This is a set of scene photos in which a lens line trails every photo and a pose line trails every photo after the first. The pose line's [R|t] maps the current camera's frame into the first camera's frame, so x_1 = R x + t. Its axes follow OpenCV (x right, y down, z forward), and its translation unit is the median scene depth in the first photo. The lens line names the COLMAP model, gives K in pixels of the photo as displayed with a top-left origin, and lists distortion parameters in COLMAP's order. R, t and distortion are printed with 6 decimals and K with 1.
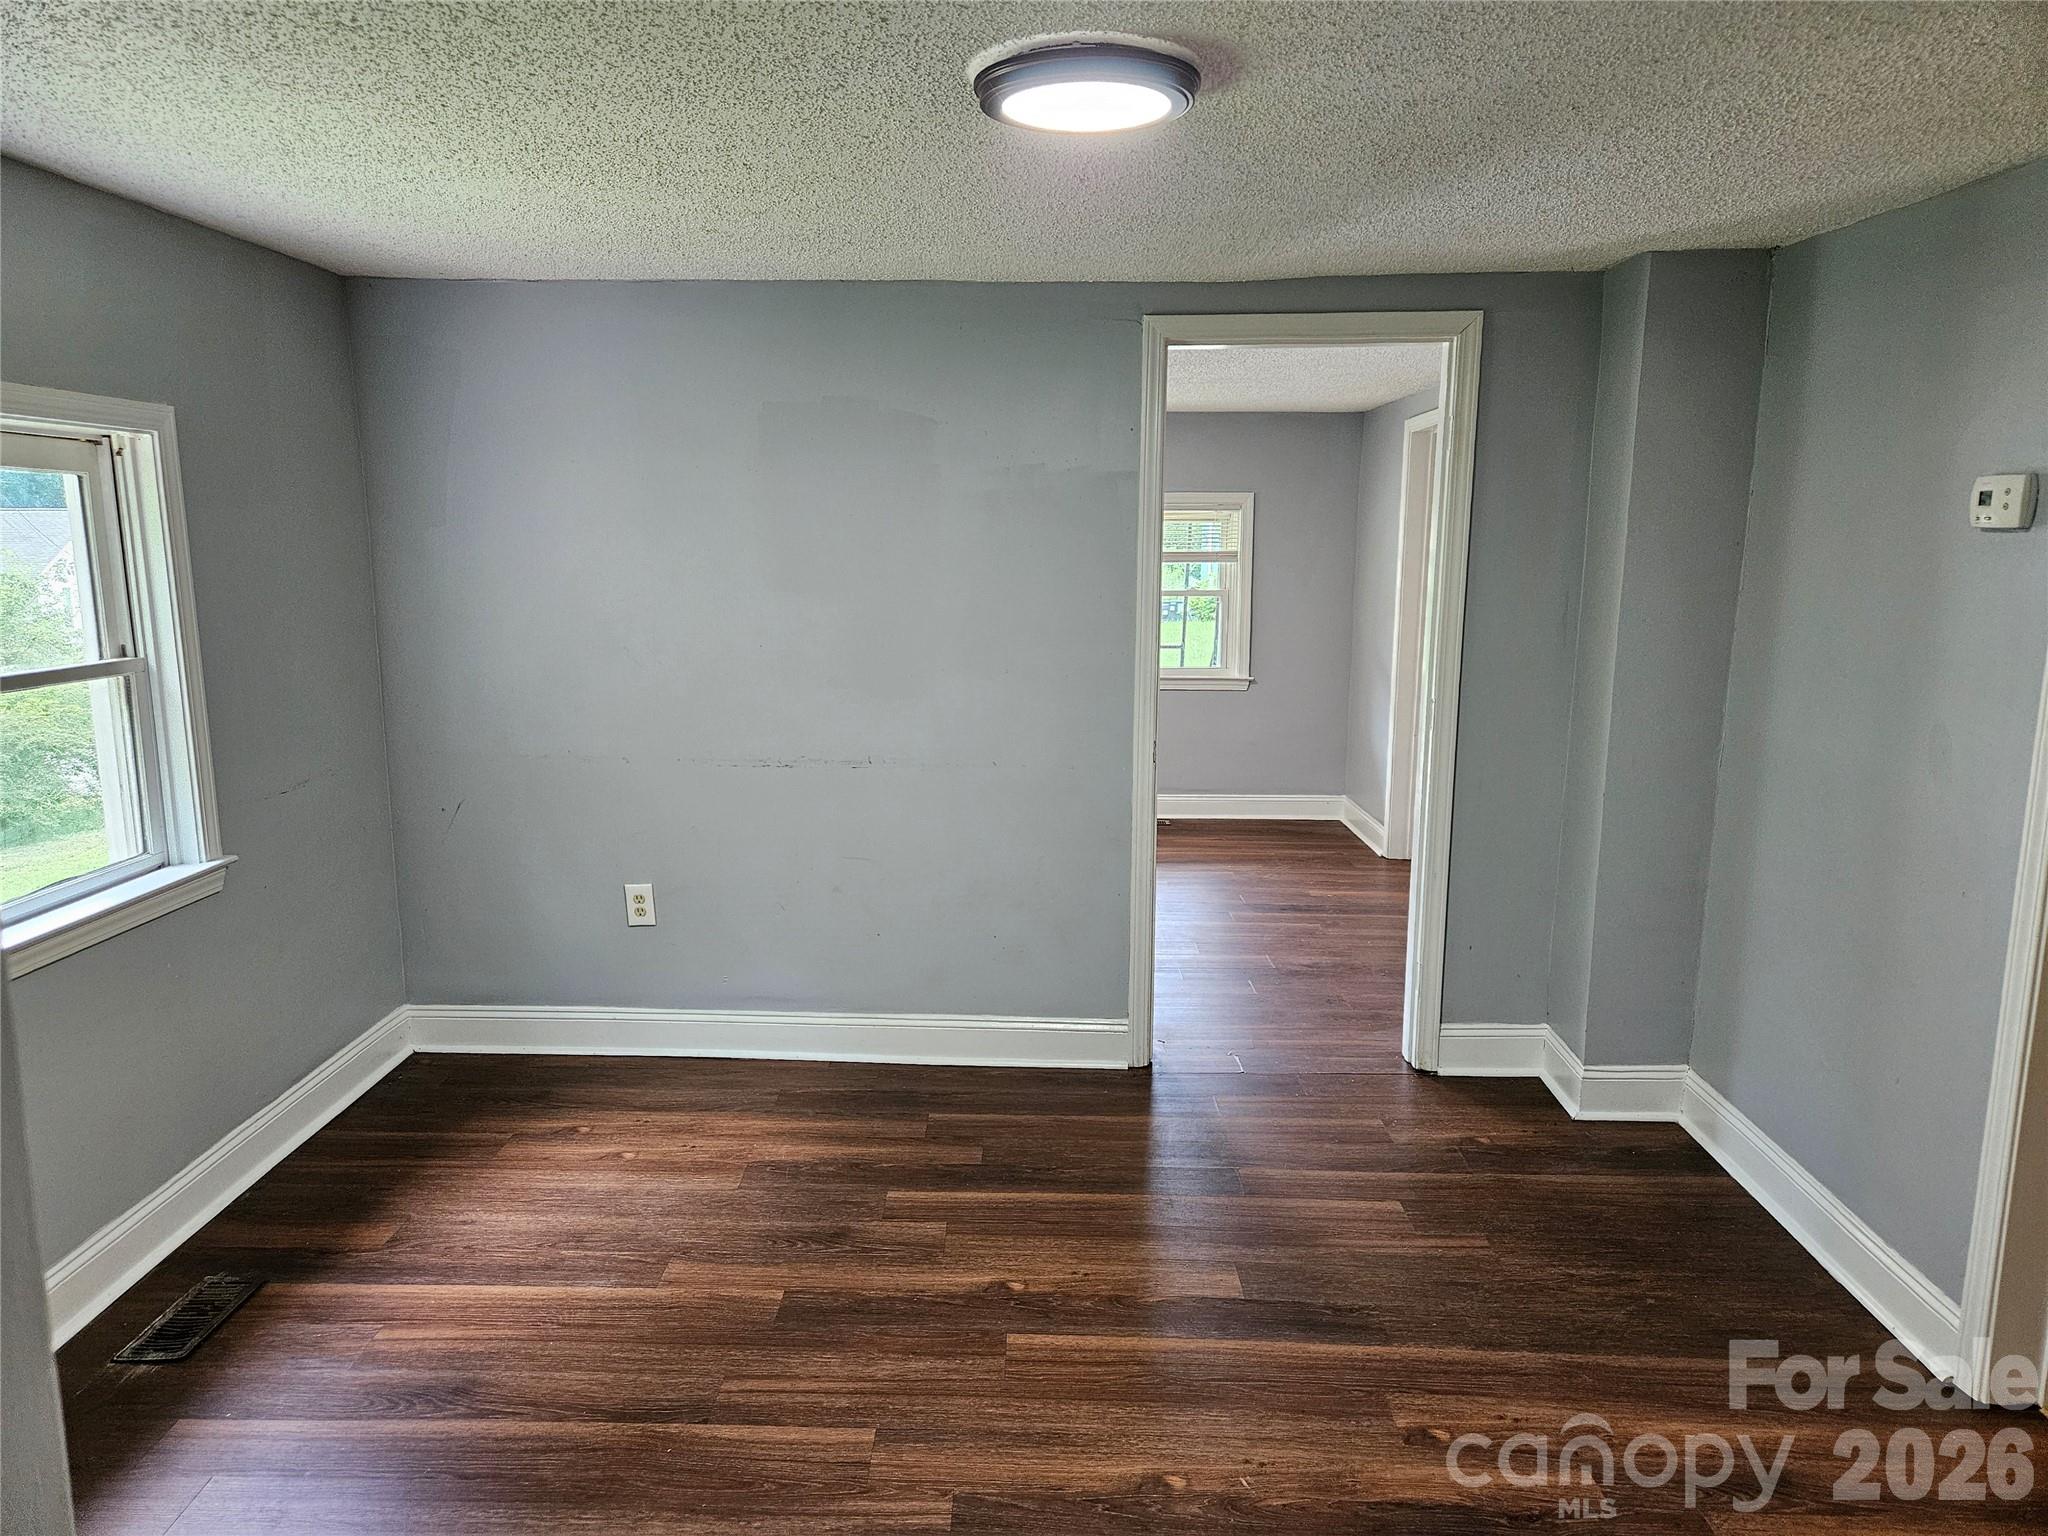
lens RADIAL K [[1344.2, 0, 1012.3], [0, 1344.2, 768.4], [0, 0, 1]] dist [0.004827, 0.002429]
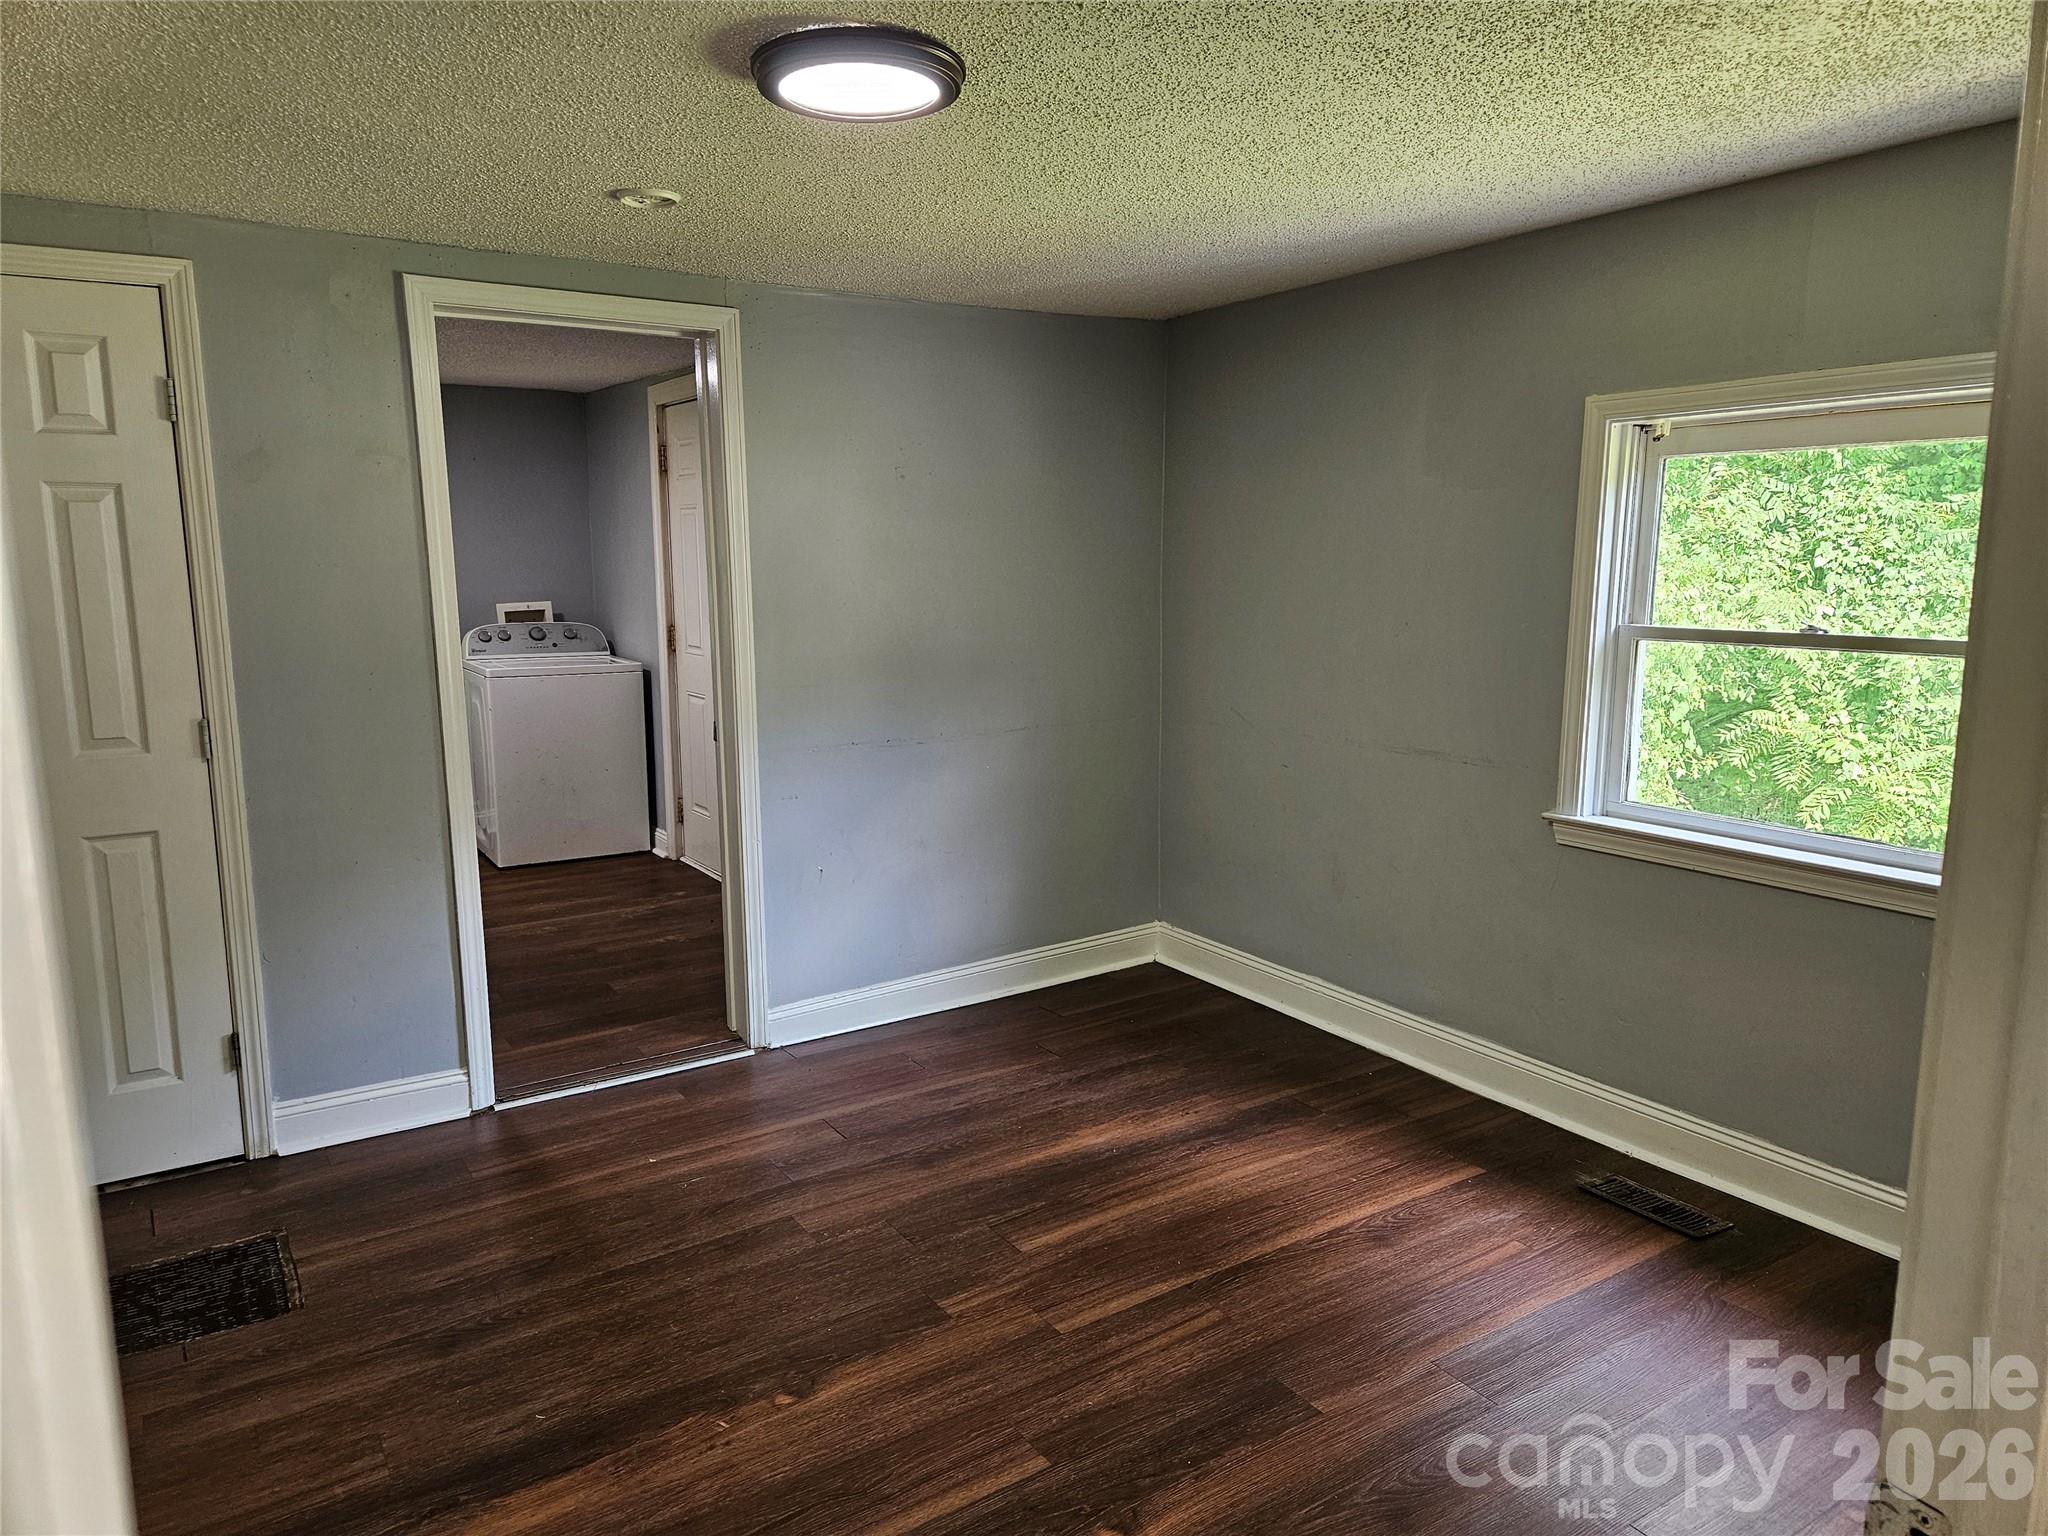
lens RADIAL K [[1372.8, 0, 1025.4], [0, 1372.8, 766.5], [0, 0, 1]] dist [0.076820, -0.074126]
pose [[-0.828344, 0.087804, -0.553297, 0.421103], [-0.091072, 0.953398, 0.287642, -0.220218], [0.552768, 0.288656, -0.781745, 1.454105]]
